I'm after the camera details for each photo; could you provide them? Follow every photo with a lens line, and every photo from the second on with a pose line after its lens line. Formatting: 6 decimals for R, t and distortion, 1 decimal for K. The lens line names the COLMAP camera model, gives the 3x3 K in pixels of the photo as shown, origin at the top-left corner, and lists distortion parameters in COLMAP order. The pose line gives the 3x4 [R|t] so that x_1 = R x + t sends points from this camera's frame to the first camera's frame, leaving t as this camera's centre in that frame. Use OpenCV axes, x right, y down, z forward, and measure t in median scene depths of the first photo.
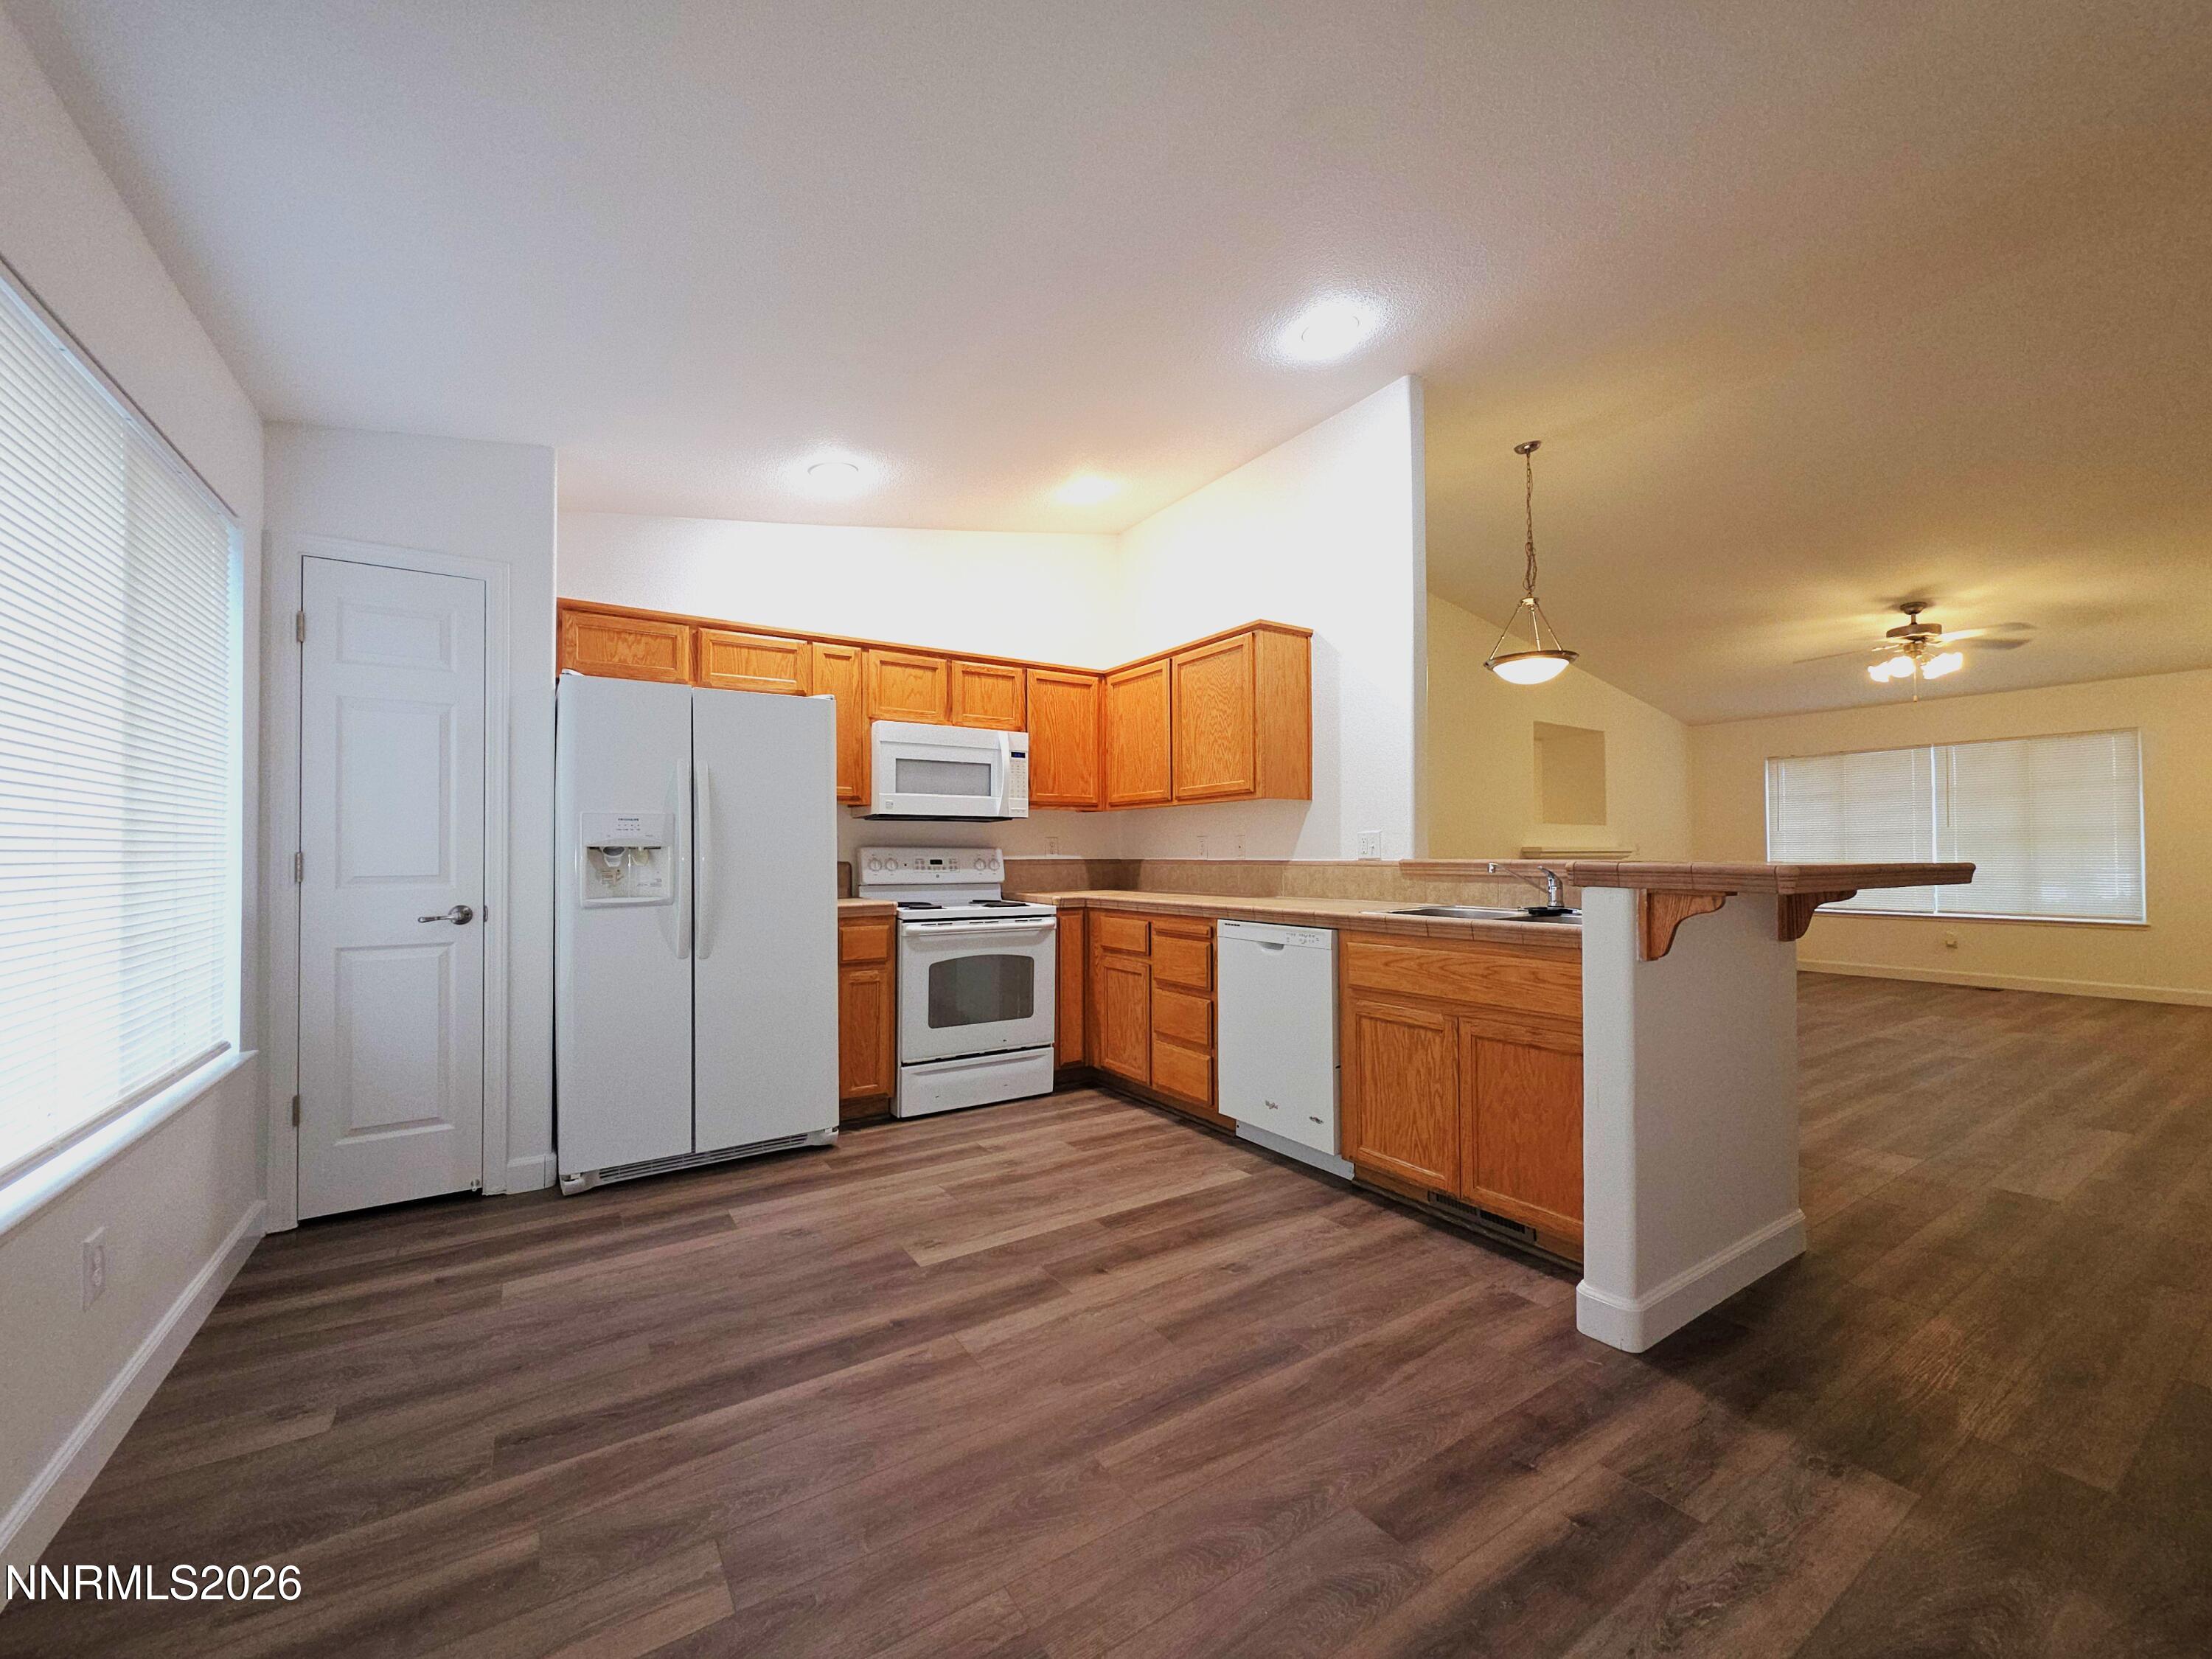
lens RADIAL K [[877.9, 0, 1111.9], [0, 877.9, 842.2], [0, 0, 1]] dist [0.003918, -0.000046]
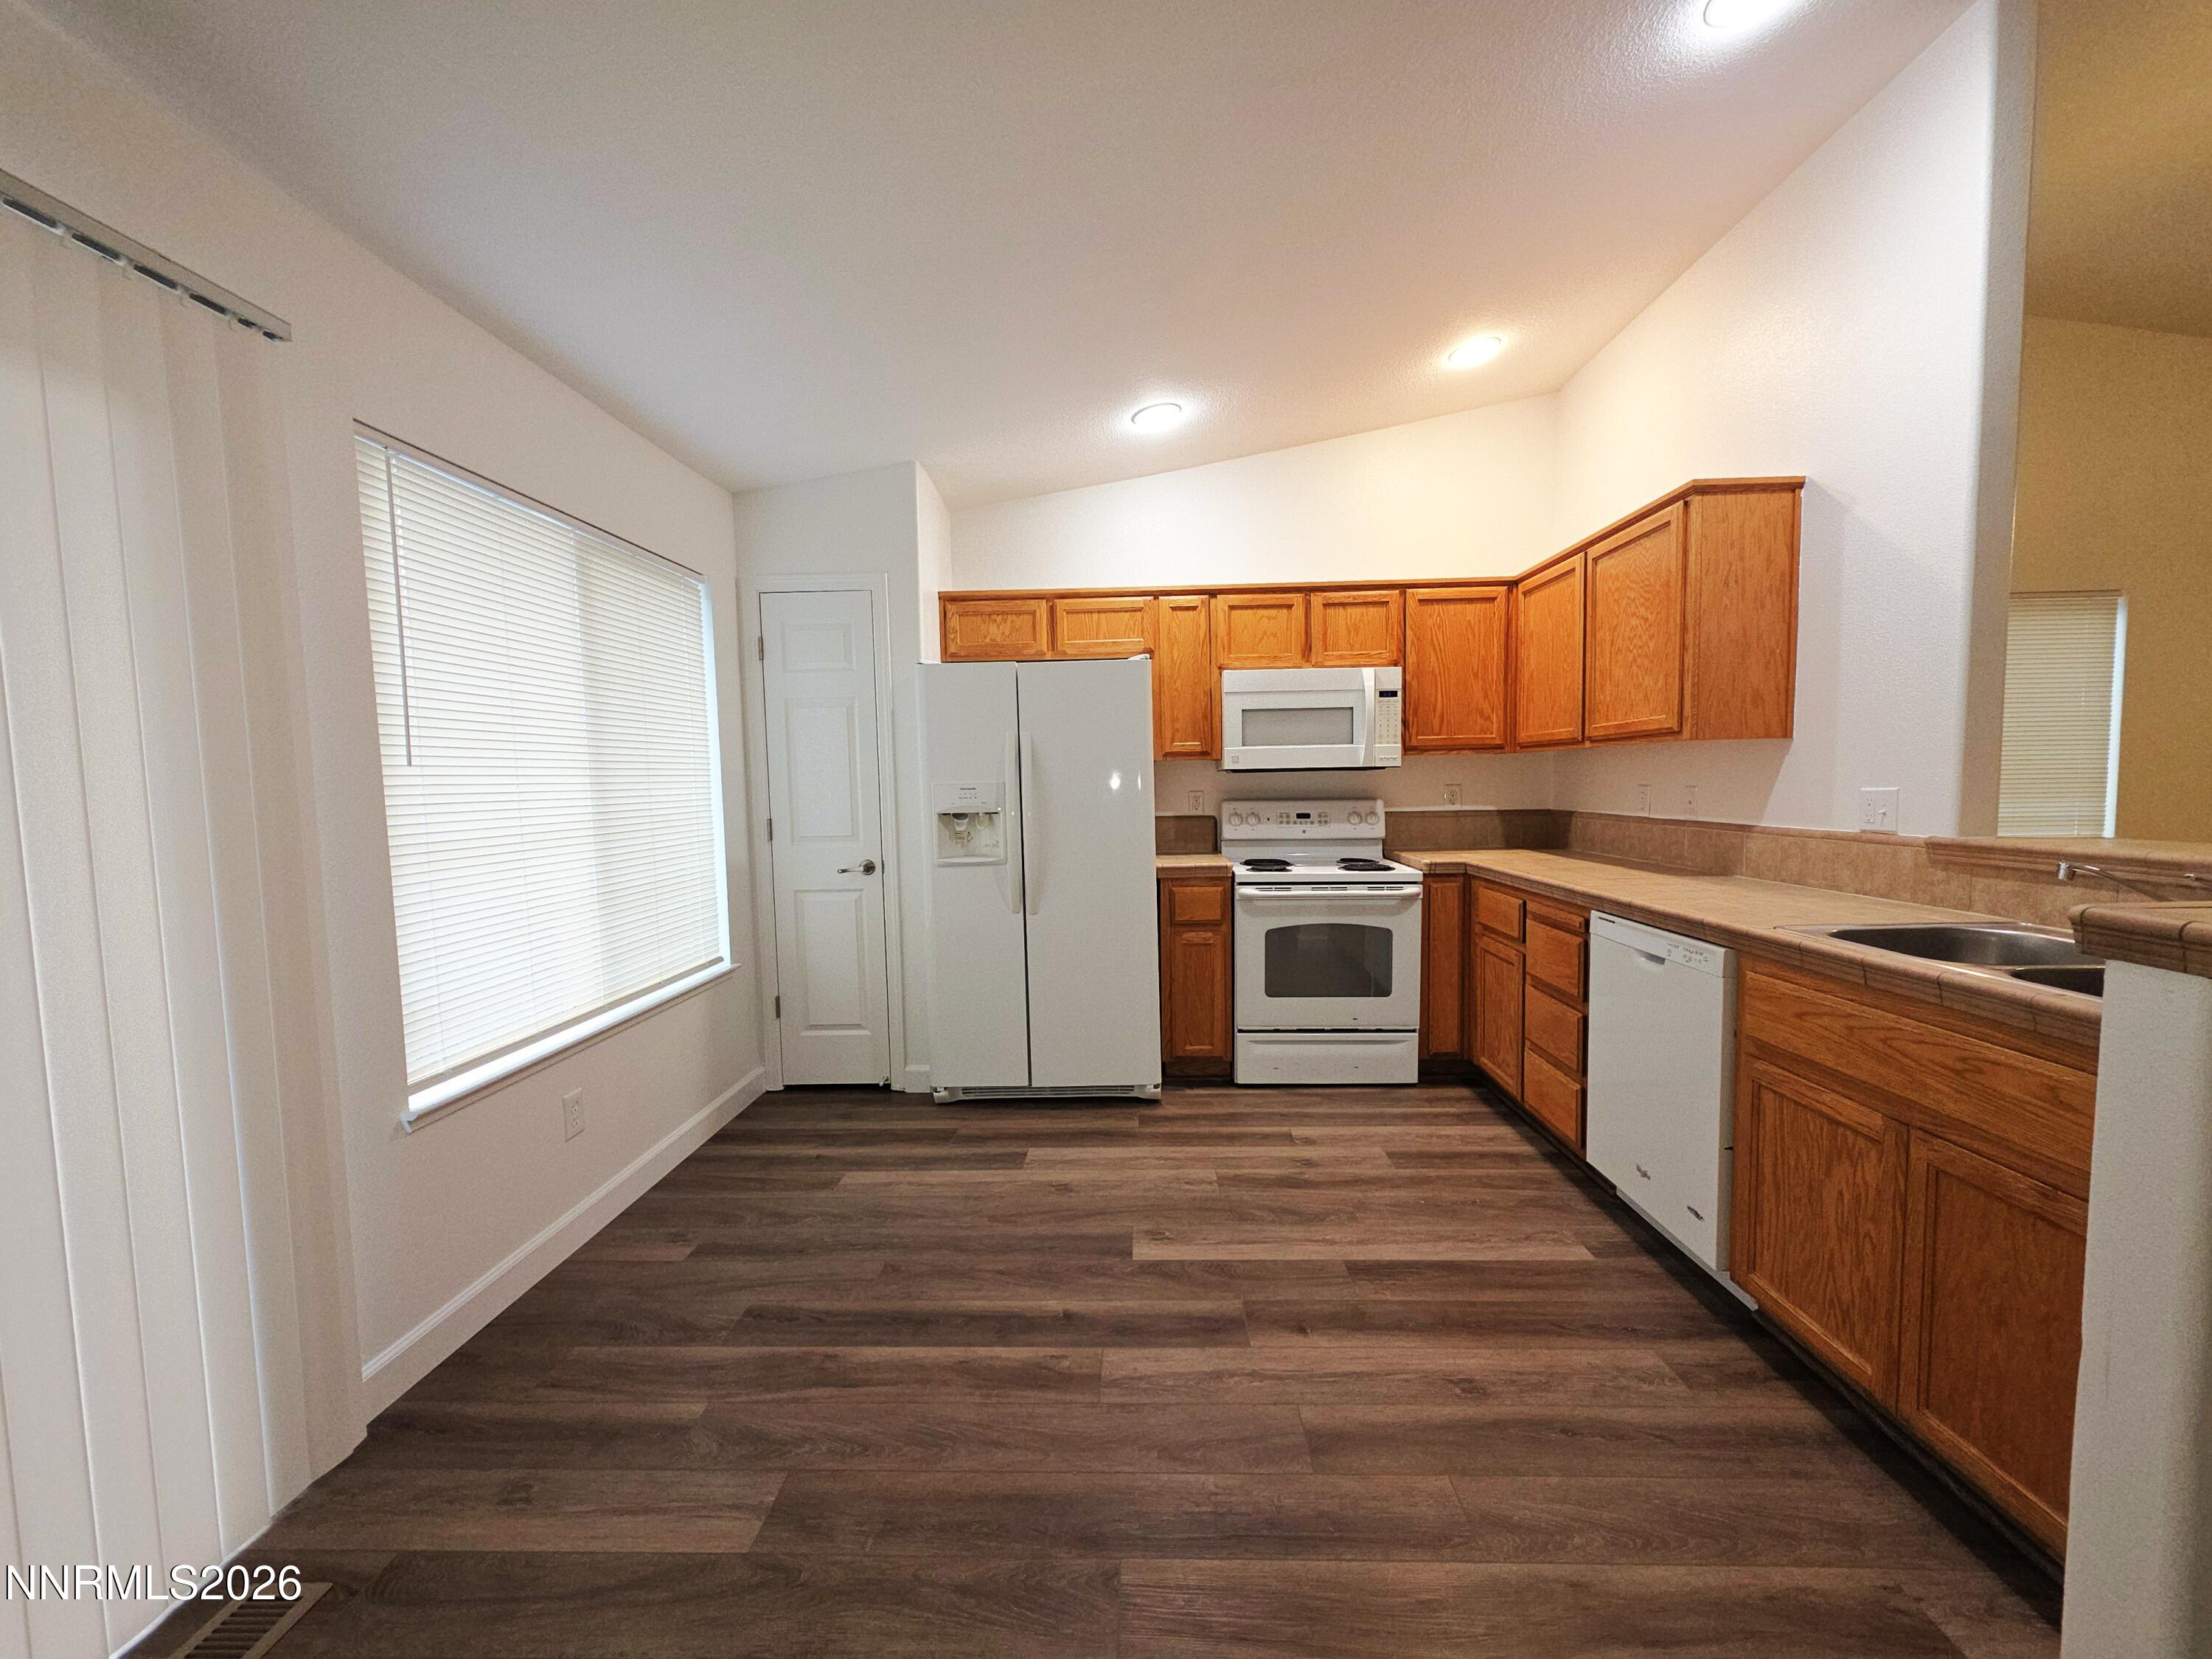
lens RADIAL K [[877.9, 0, 1114.1], [0, 877.9, 840.4], [0, 0, 1]] dist [0.003918, -0.000046]
pose [[0.816887, 0.029138, -0.576061, 0.257589], [0.023281, 0.996244, 0.083406, -0.050593], [0.576328, -0.081545, 0.813140, 0.192735]]
